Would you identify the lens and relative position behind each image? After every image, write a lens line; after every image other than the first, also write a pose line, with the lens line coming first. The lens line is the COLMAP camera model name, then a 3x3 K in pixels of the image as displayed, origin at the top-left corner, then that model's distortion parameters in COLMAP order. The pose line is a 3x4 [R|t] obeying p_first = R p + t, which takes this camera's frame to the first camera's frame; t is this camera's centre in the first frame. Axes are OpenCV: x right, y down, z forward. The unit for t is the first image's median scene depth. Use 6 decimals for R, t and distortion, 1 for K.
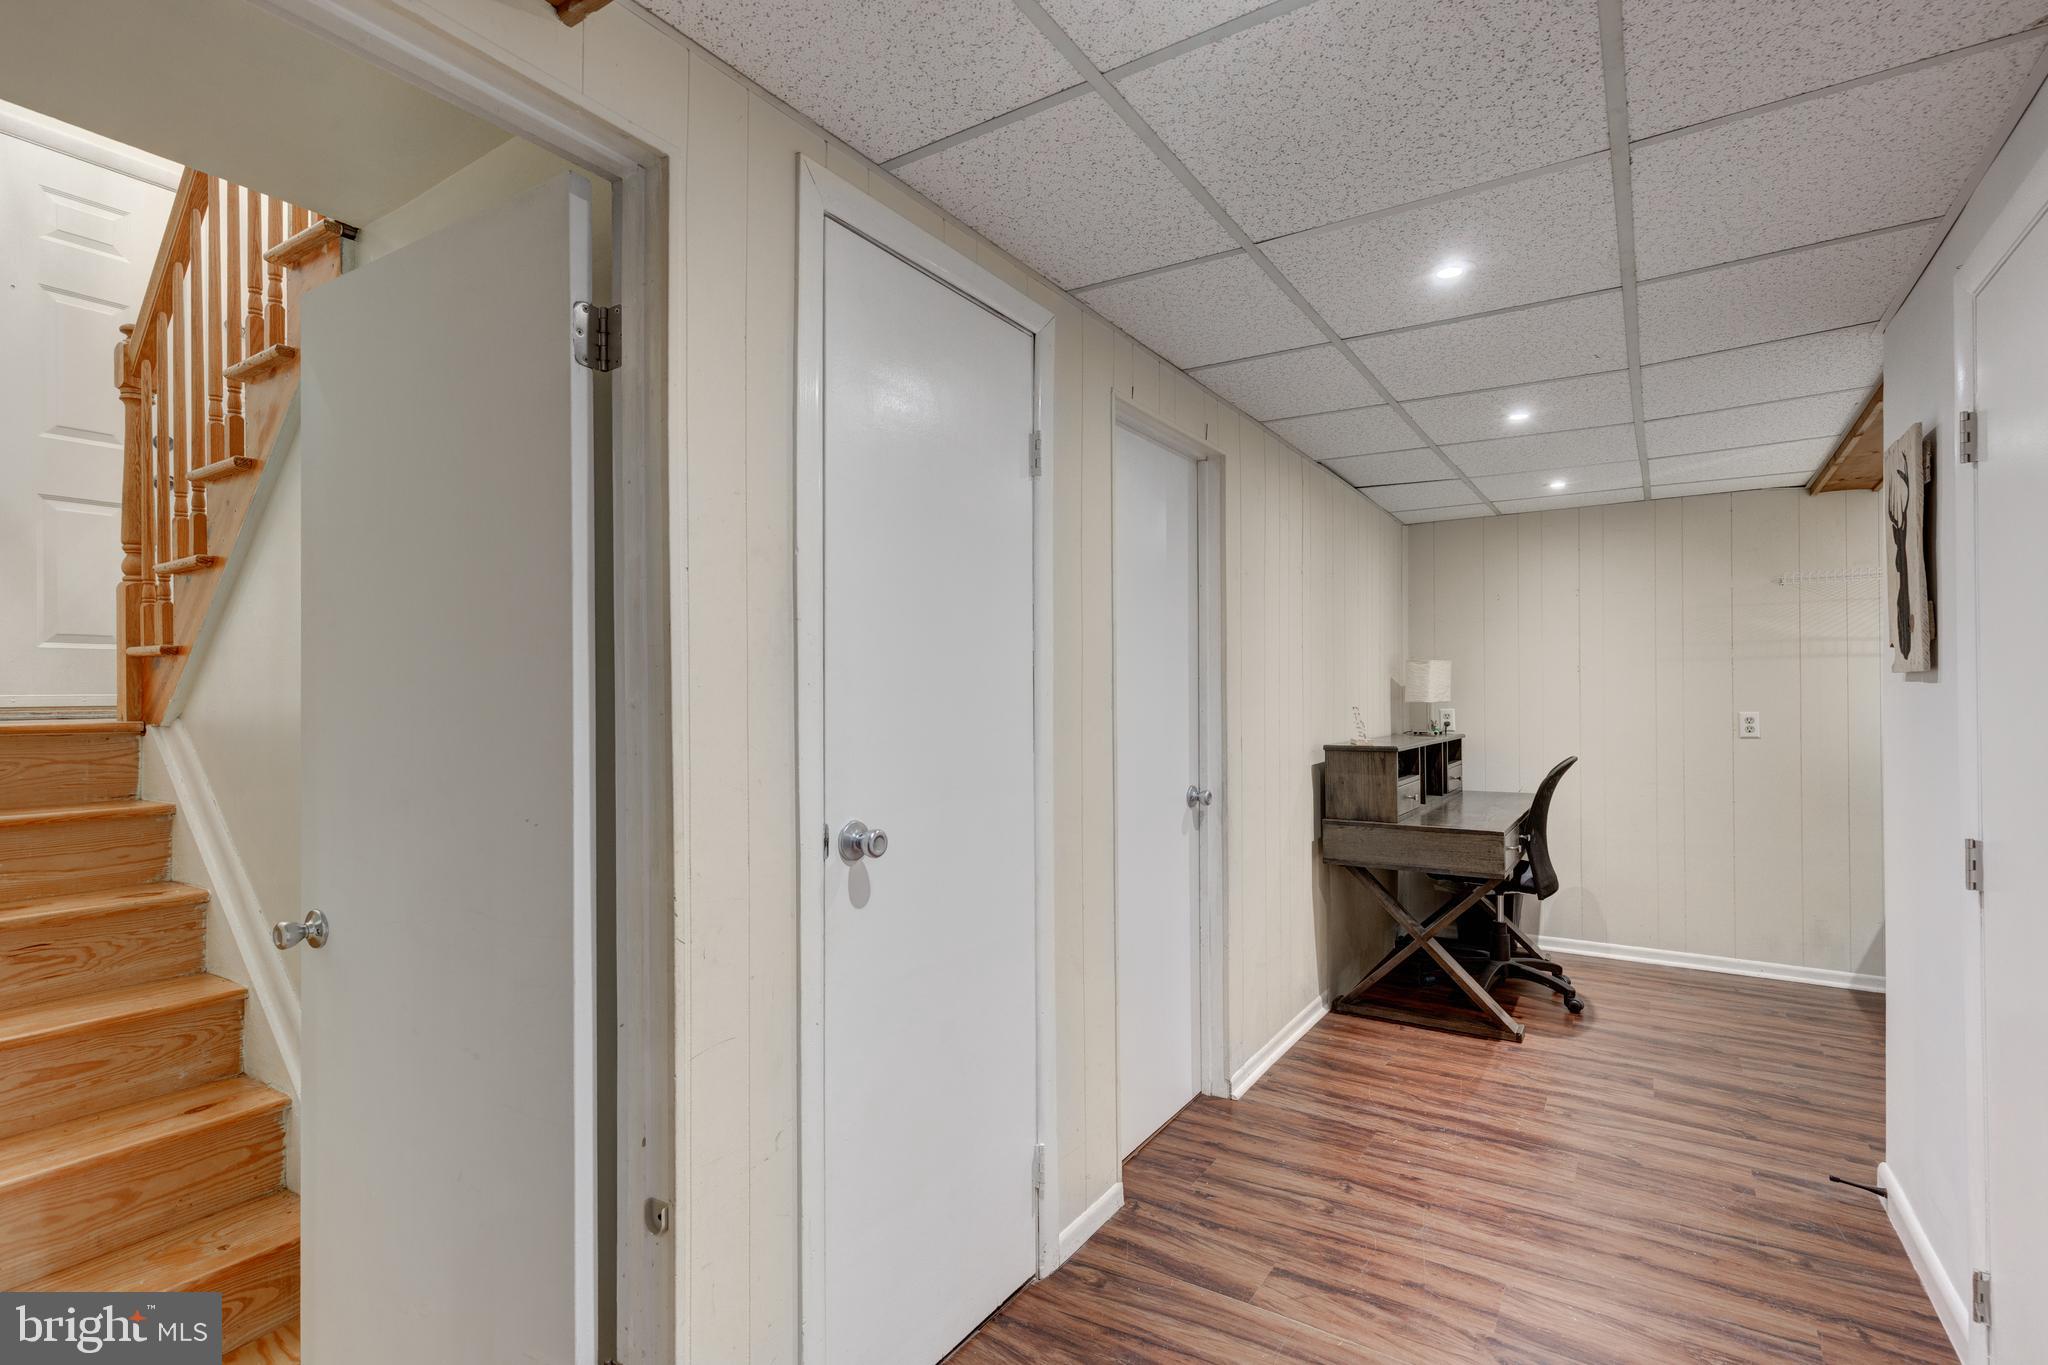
lens RADIAL K [[940.1, 0, 1024.0], [0, 940.1, 682.5], [0, 0, 1]] dist [0.001032, 0.000008]
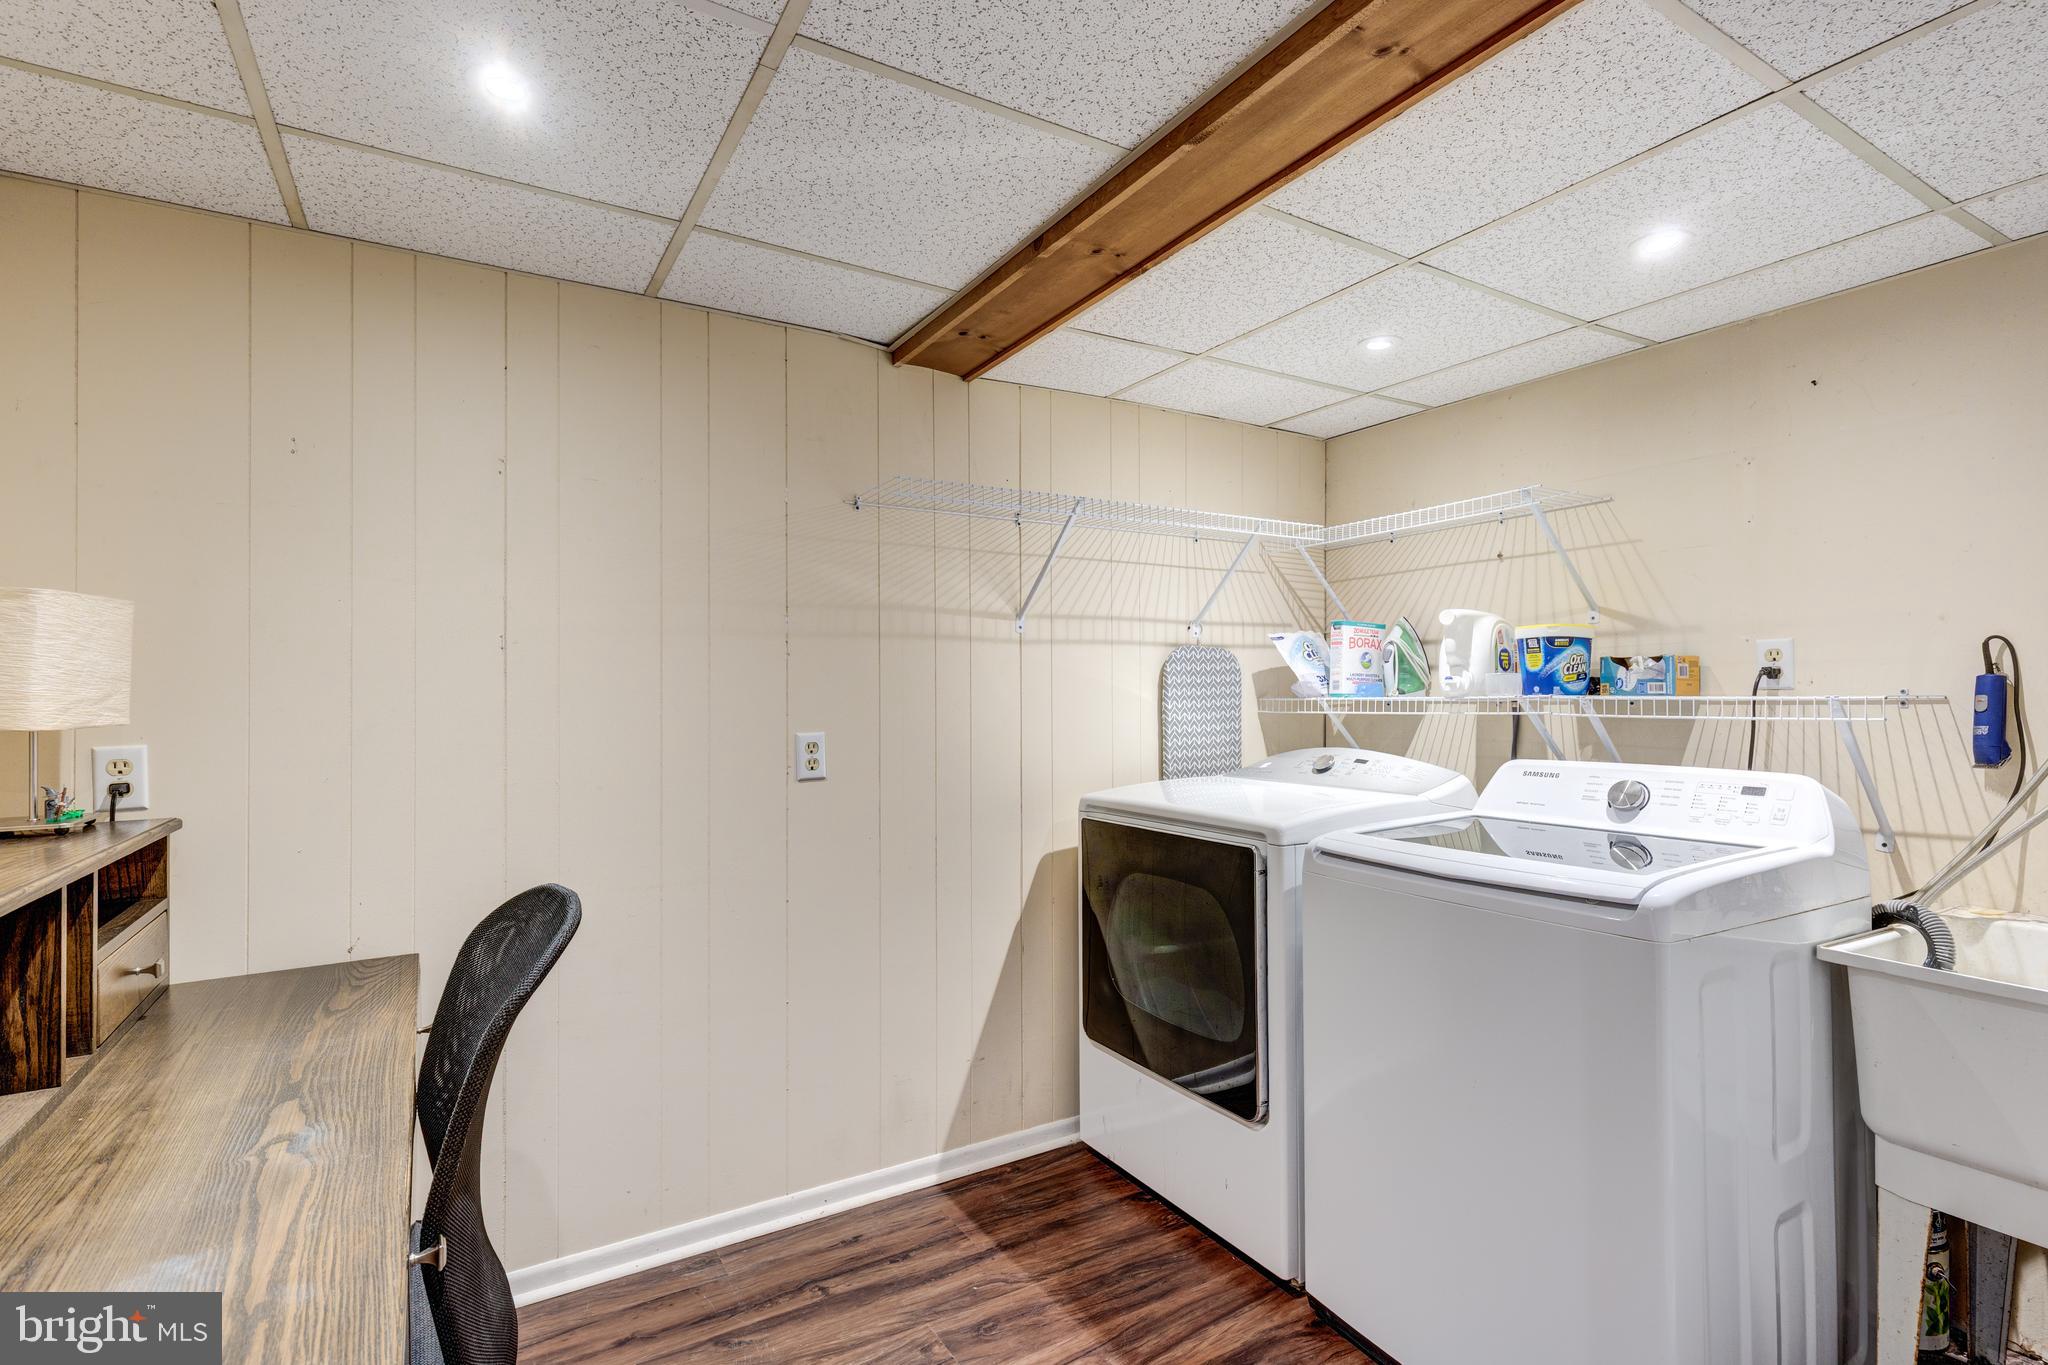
lens RADIAL K [[940.1, 0, 1024.0], [0, 940.1, 682.5], [0, 0, 1]] dist [0.001032, 0.000008]
pose [[0.415293, 0.009297, 0.909640, 0.324891], [-0.012737, 0.999909, -0.004404, 0.003243], [-0.909598, -0.009757, 0.415374, 0.661263]]
